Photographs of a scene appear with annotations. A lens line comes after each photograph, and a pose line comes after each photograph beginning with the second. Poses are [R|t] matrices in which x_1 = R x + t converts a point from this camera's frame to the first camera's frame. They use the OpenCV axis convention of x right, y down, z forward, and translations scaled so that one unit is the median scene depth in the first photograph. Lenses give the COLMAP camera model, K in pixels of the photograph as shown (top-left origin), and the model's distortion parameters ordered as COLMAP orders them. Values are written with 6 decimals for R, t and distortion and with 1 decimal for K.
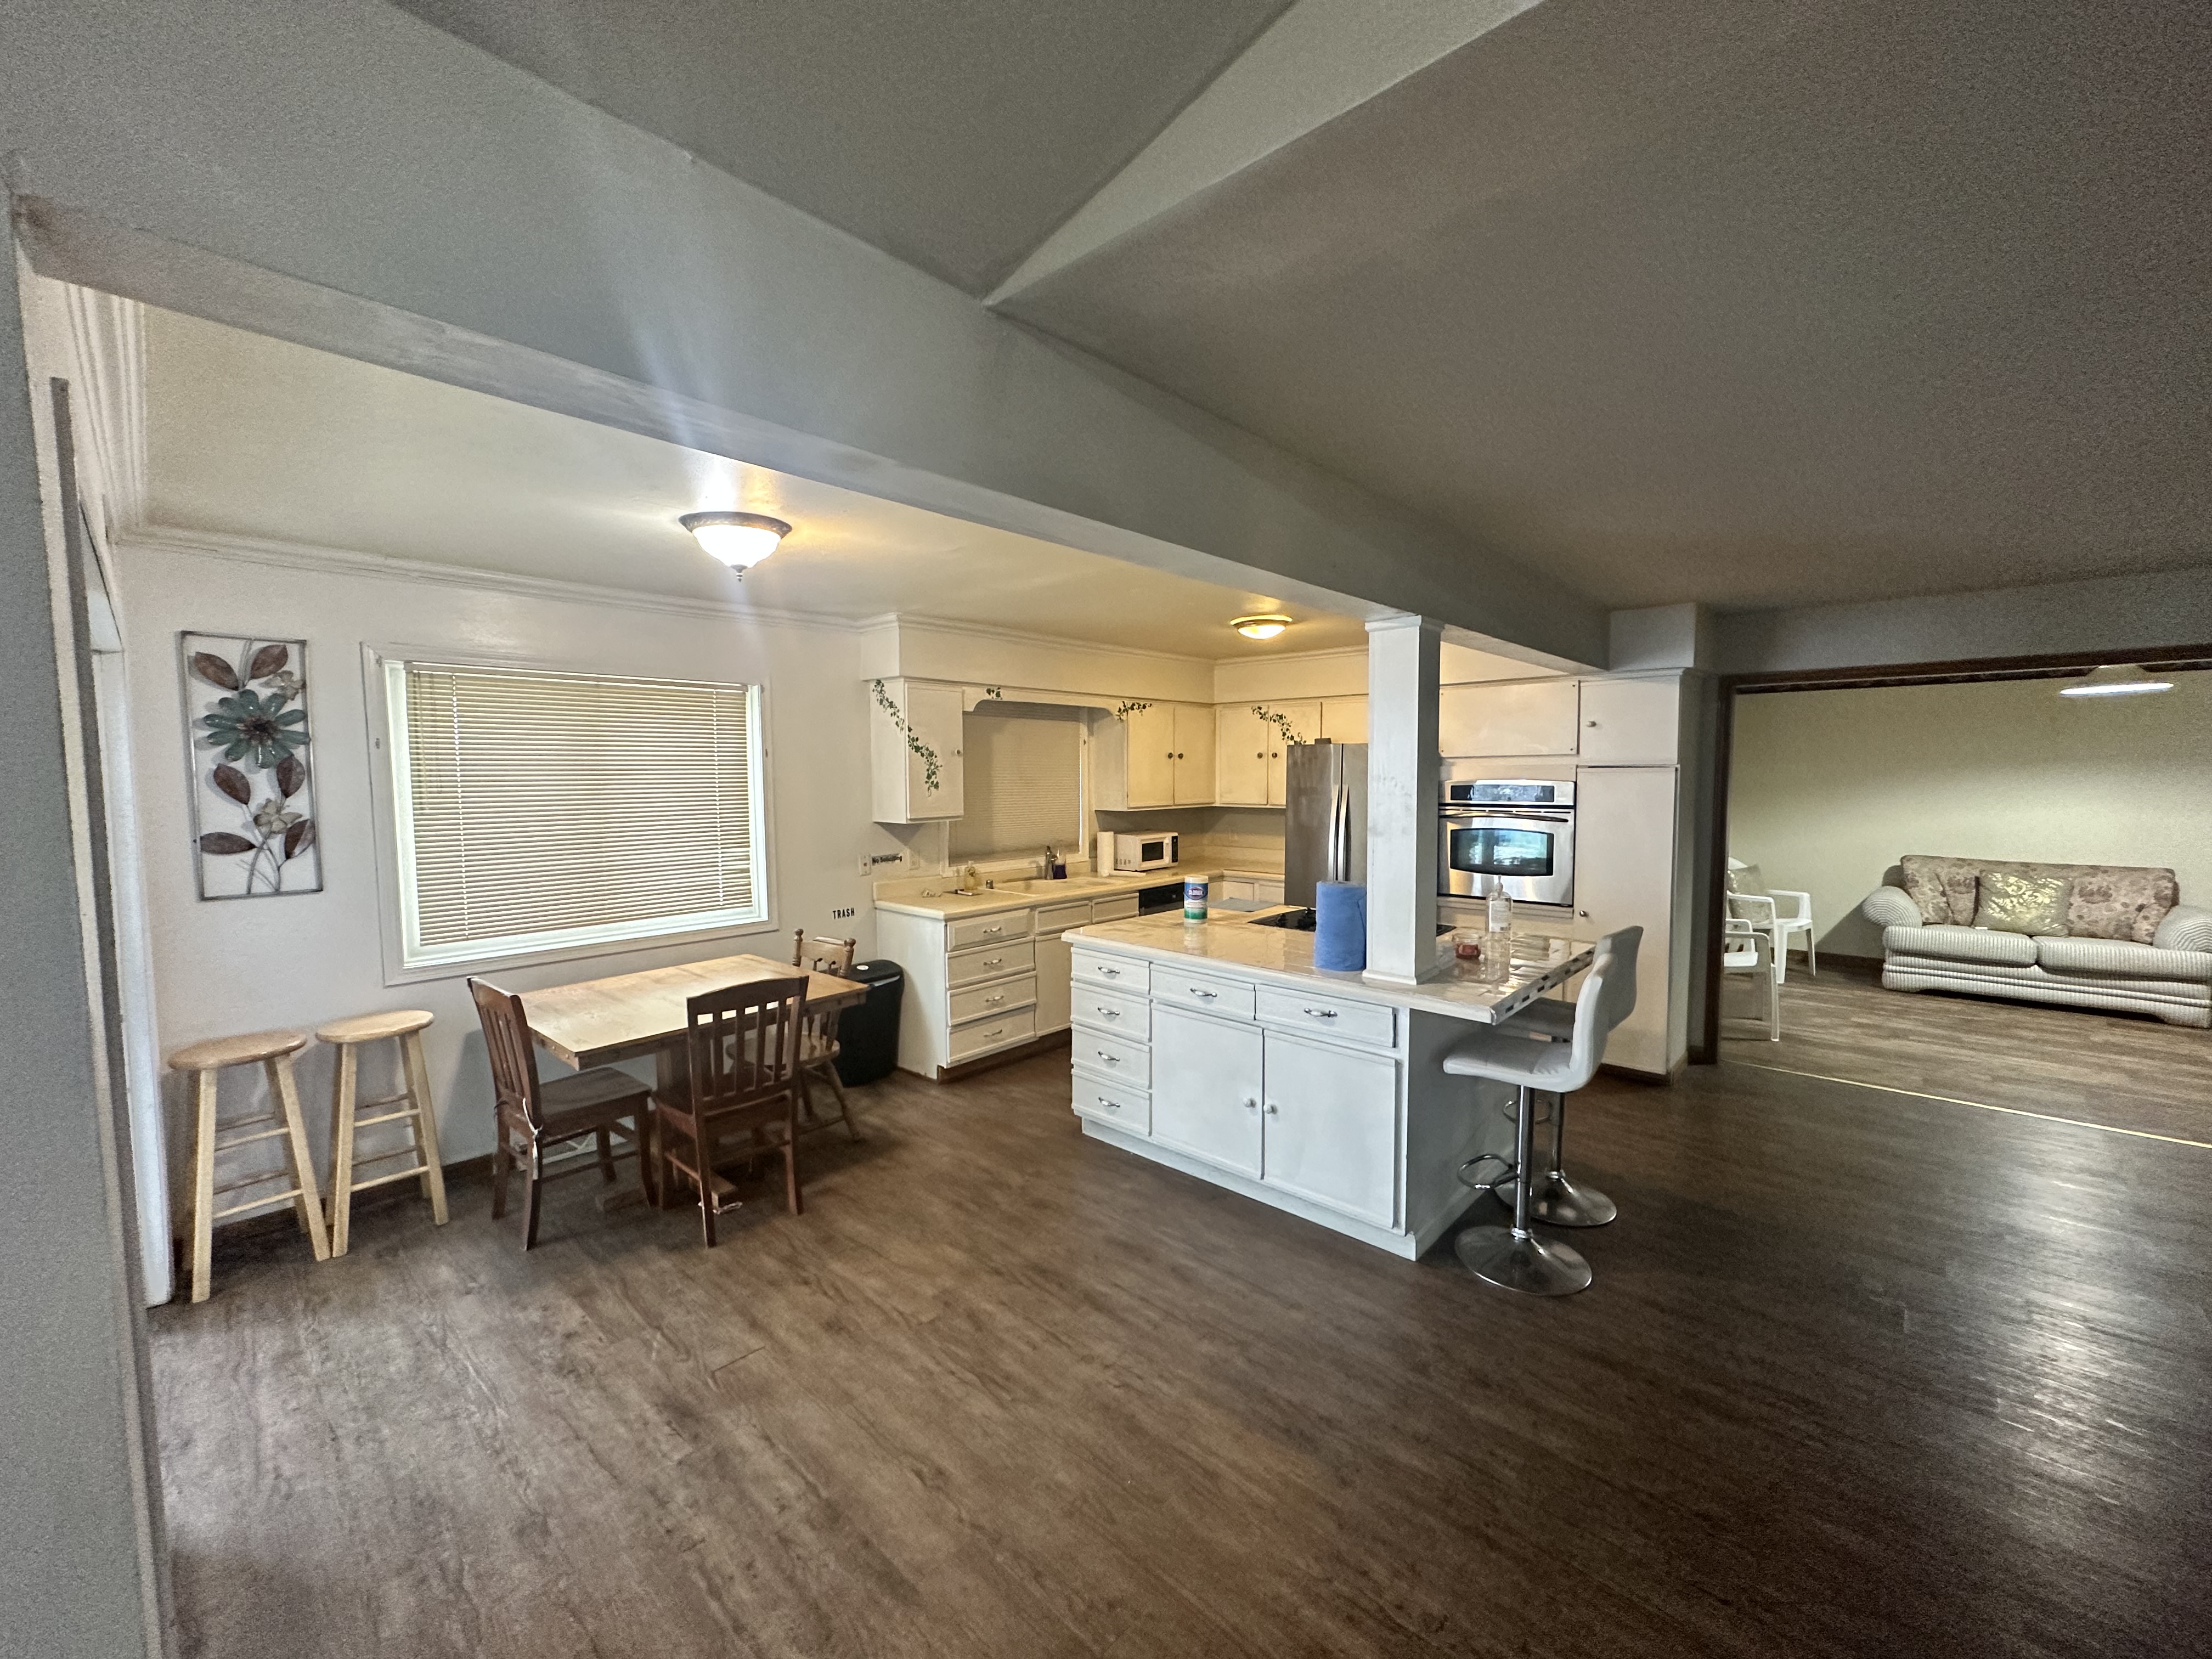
lens RADIAL K [[885.4, 0, 1096.1], [0, 885.4, 831.2], [0, 0, 1]] dist [0.005553, -0.000729]
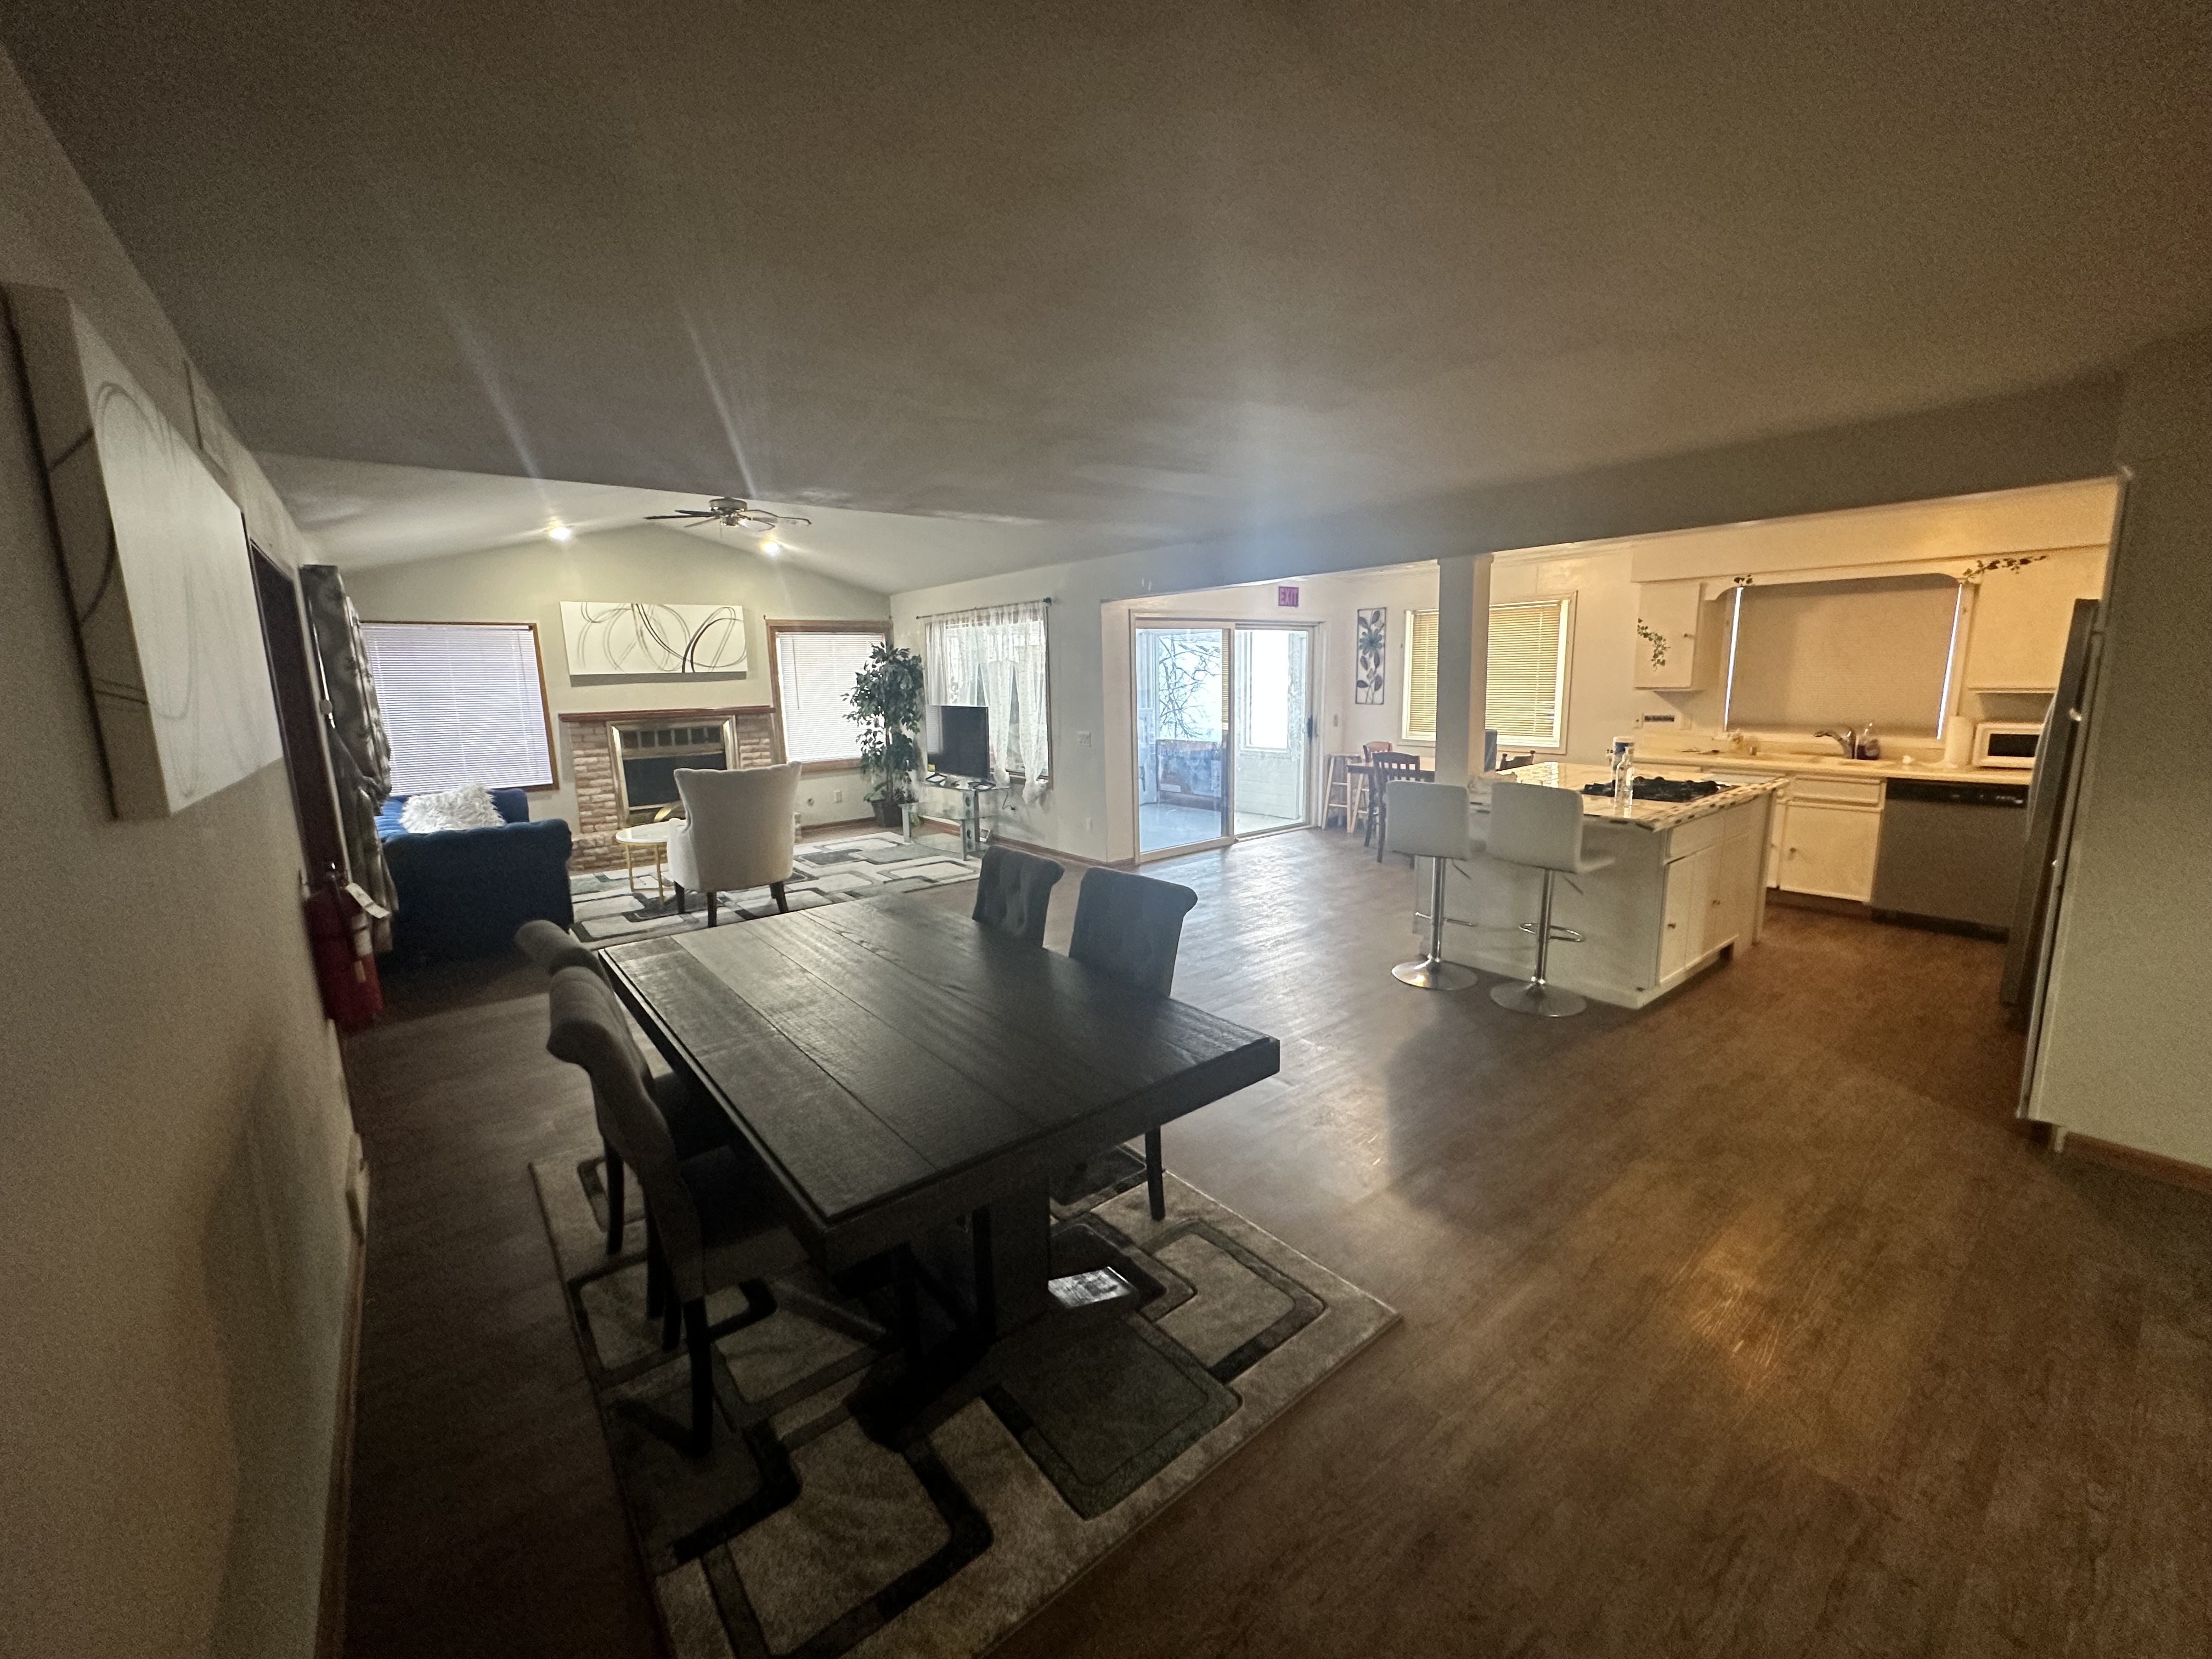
lens RADIAL K [[885.4, 0, 1096.5], [0, 885.4, 829.0], [0, 0, 1]] dist [0.005553, -0.000729]
pose [[-0.148763, 0.185107, -0.971393, 1.894315], [-0.045361, 0.980012, 0.193696, -0.040349], [0.987832, 0.072878, -0.137393, 0.560329]]
